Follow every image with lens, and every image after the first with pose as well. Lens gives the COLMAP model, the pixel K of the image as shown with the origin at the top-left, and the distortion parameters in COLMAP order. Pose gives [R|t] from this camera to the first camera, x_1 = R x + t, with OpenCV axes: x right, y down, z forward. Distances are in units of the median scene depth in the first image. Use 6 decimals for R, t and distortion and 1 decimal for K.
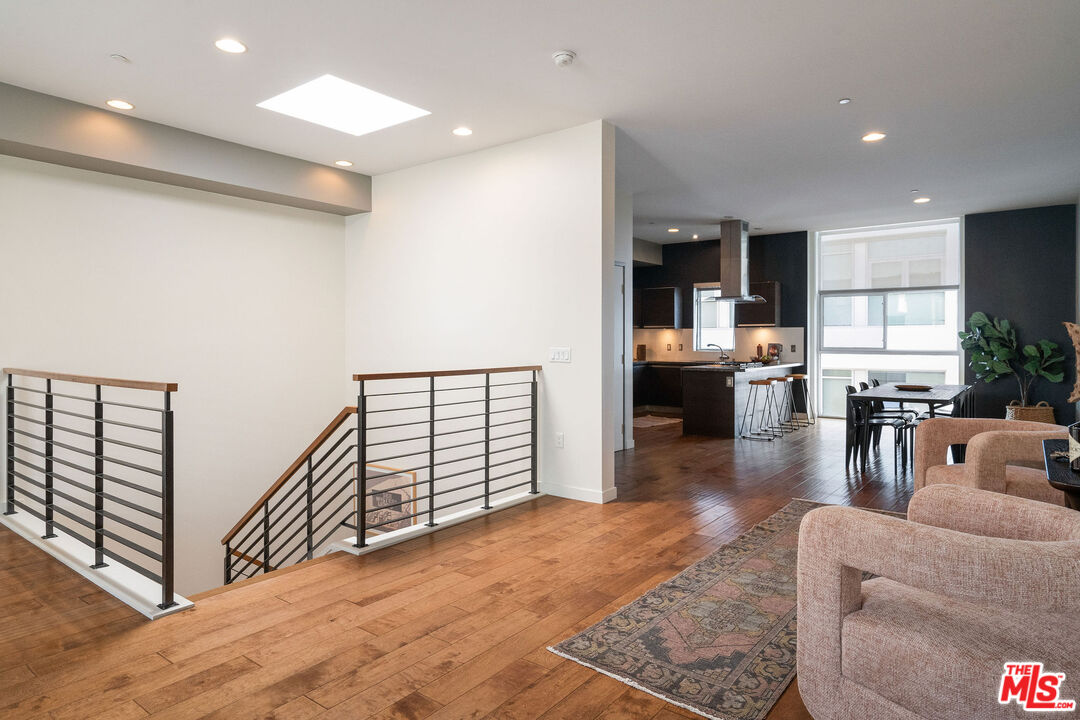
lens RADIAL K [[633.3, 0, 538.0], [0, 633.3, 343.3], [0, 0, 1]] dist [0.005877, 0.001615]
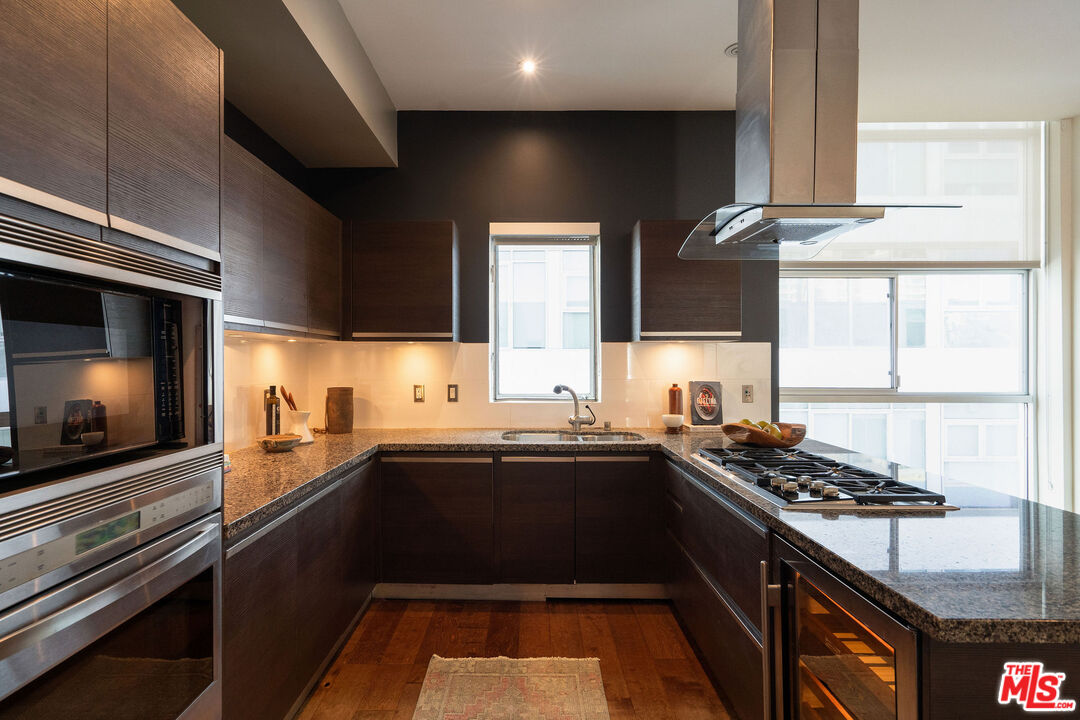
lens RADIAL K [[537.6, 0, 524.3], [0, 537.6, 360.1], [0, 0, 1]] dist [0.004087, 0.000700]
pose [[0.798855, 0.001789, 0.601522, 0.078888], [0.004669, 0.999947, -0.009175, -0.011260], [-0.601506, 0.010138, 0.798804, 0.815887]]
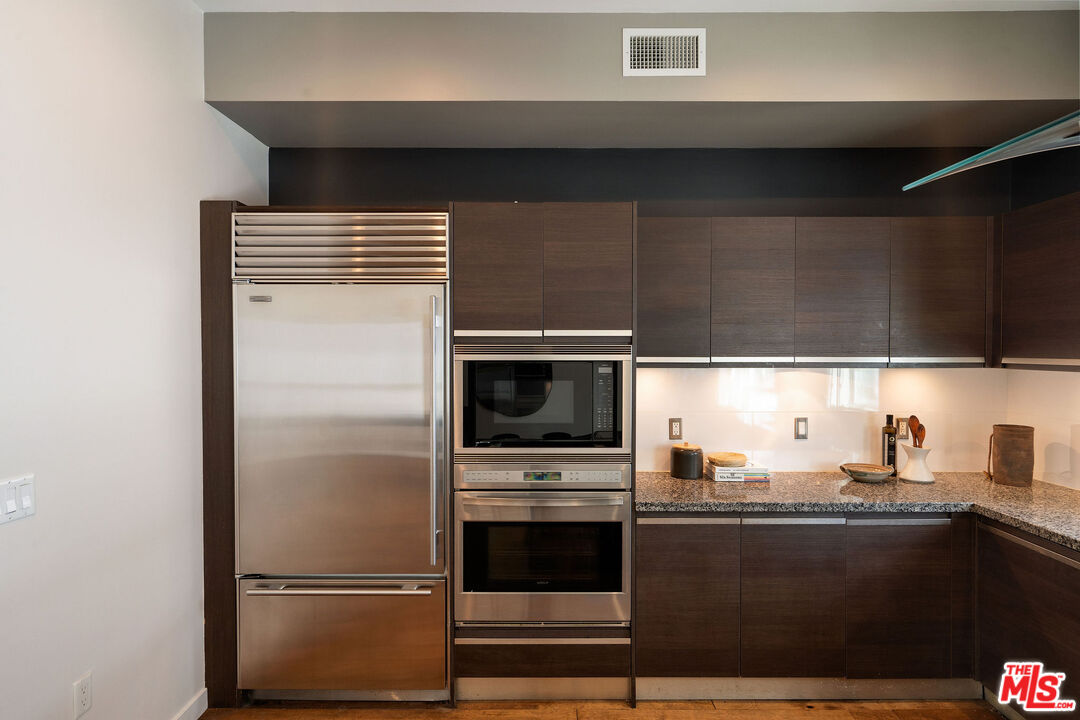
lens RADIAL K [[633.3, 0, 538.0], [0, 633.3, 343.3], [0, 0, 1]] dist [0.005877, 0.001615]
pose [[0.610784, 0.003357, -0.791790, 0.290519], [-0.008092, 0.999965, -0.002003, -0.035203], [0.791756, 0.007630, 0.610790, 0.782140]]
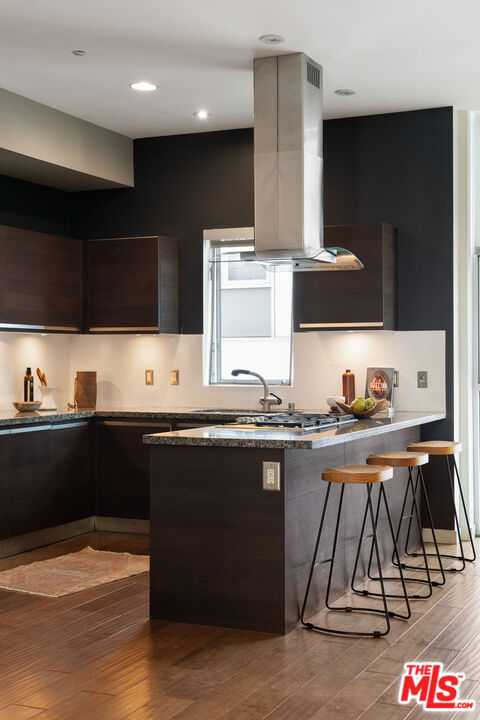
lens RADIAL K [[1014.9, 0, 240.0], [0, 1014.9, 360.0], [0, 0, 1]] dist [0.017299, 0.004499]
pose [[0.973308, -0.001741, 0.229497, 0.123404], [0.003261, 0.999975, -0.006243, -0.001344], [-0.229481, 0.006825, 0.973289, 0.356435]]
